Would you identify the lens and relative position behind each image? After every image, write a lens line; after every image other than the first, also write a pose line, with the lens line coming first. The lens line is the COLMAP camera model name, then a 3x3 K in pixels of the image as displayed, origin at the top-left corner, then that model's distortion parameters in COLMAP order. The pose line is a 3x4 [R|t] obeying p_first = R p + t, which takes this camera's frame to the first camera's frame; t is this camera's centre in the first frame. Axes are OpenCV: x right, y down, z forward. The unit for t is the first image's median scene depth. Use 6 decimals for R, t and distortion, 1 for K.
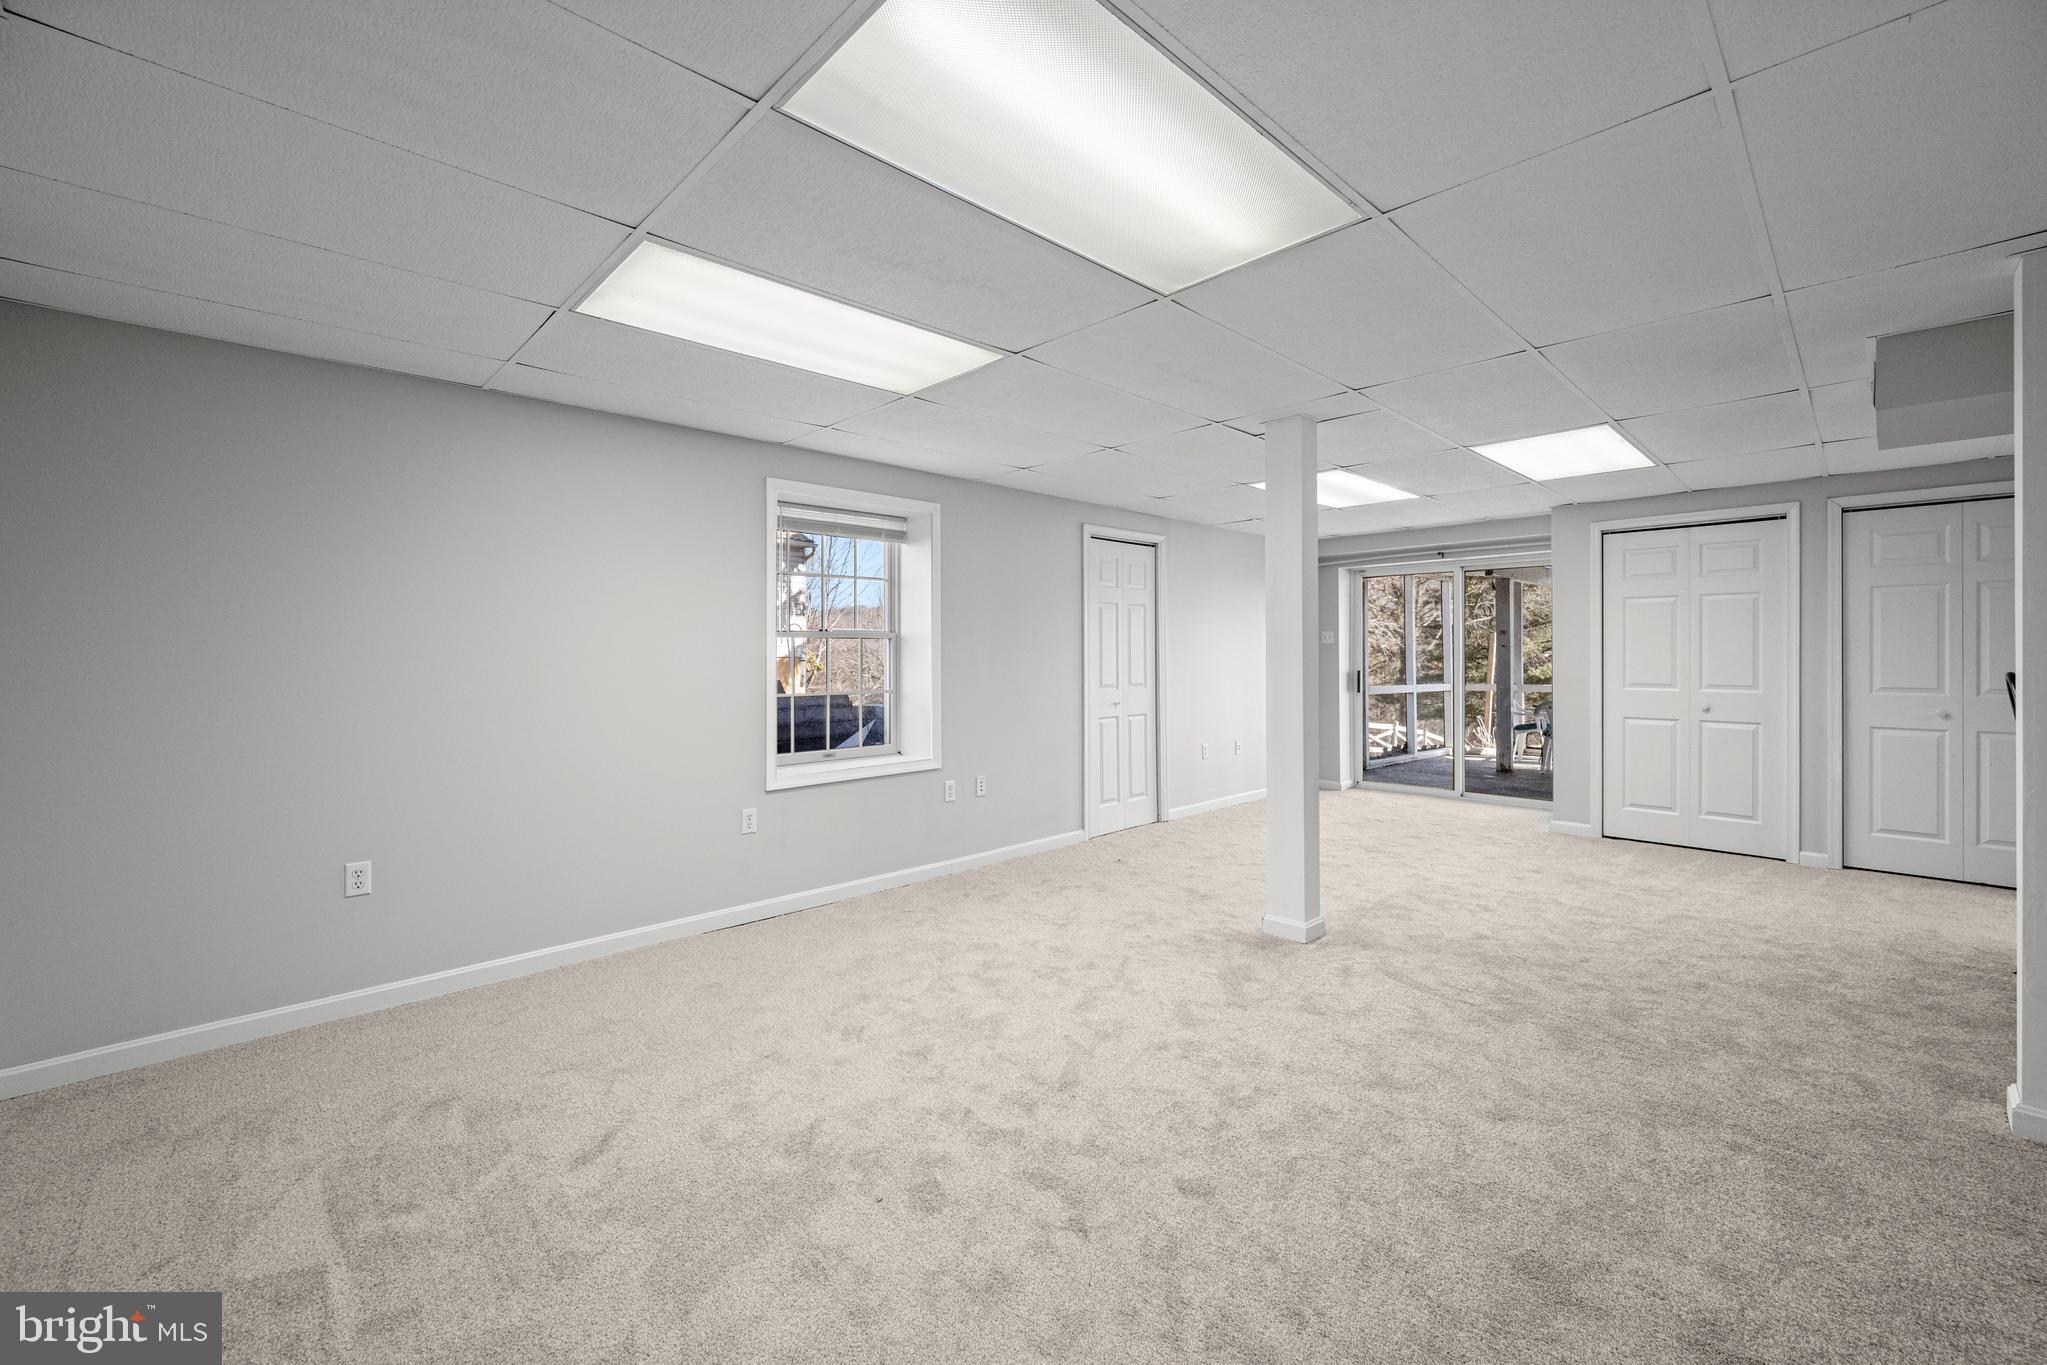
lens RADIAL K [[823.0, 0, 1023.4], [0, 823.0, 660.9], [0, 0, 1]] dist [0.000905, -0.000243]
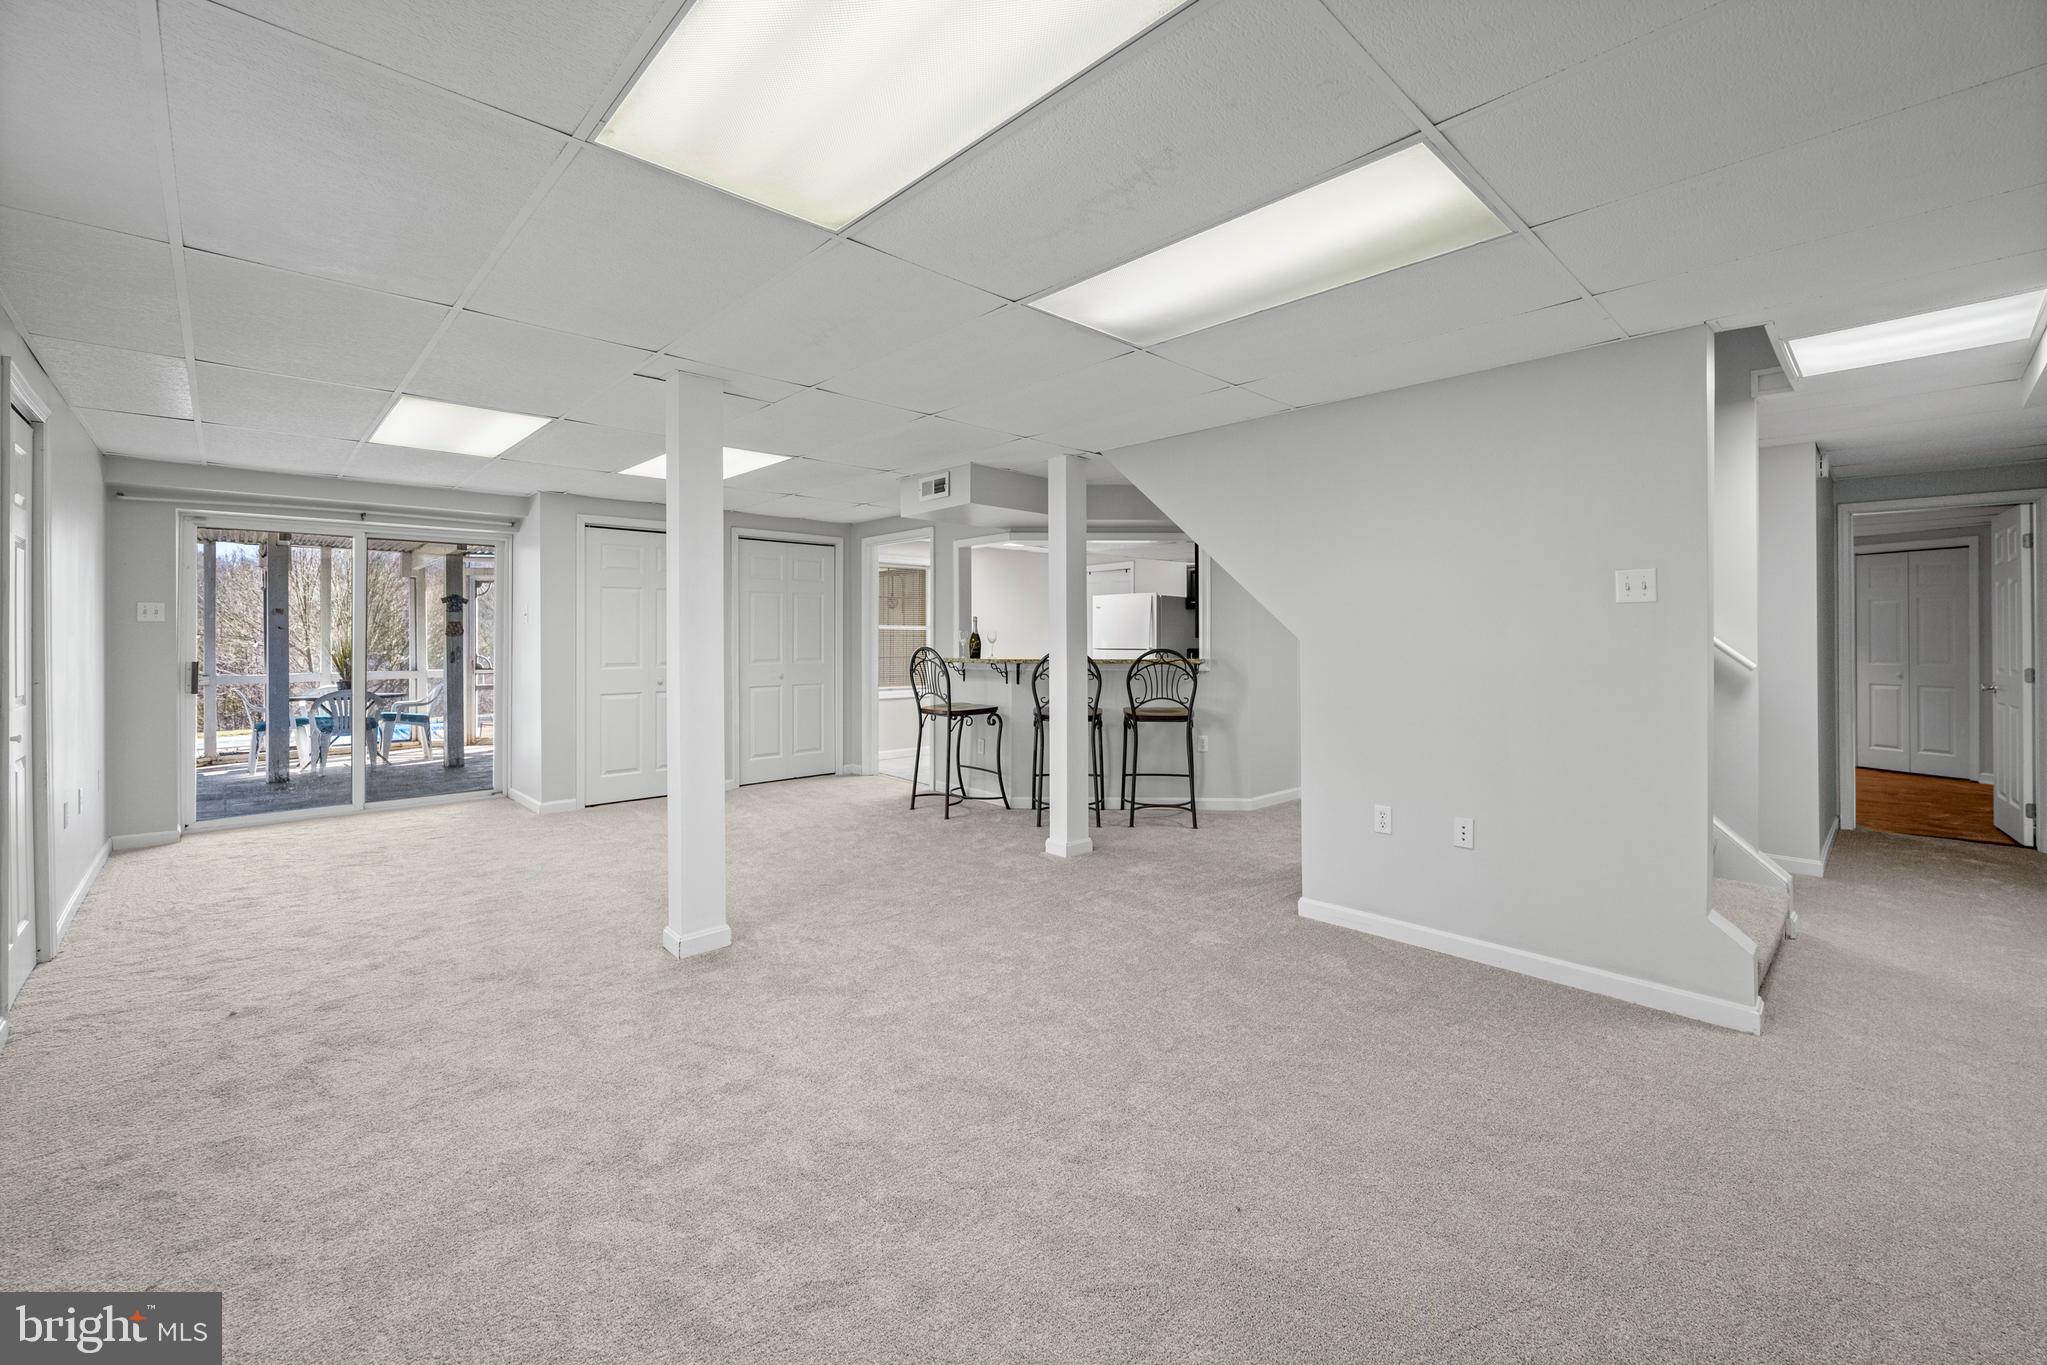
lens RADIAL K [[823.0, 0, 1038.4], [0, 823.0, 638.9], [0, 0, 1]] dist [0.000905, -0.000243]
pose [[0.019480, -0.001980, 0.999808, -0.555567], [0.010946, 0.999939, 0.001767, -0.001495], [-0.999750, 0.010910, 0.019500, 0.599014]]
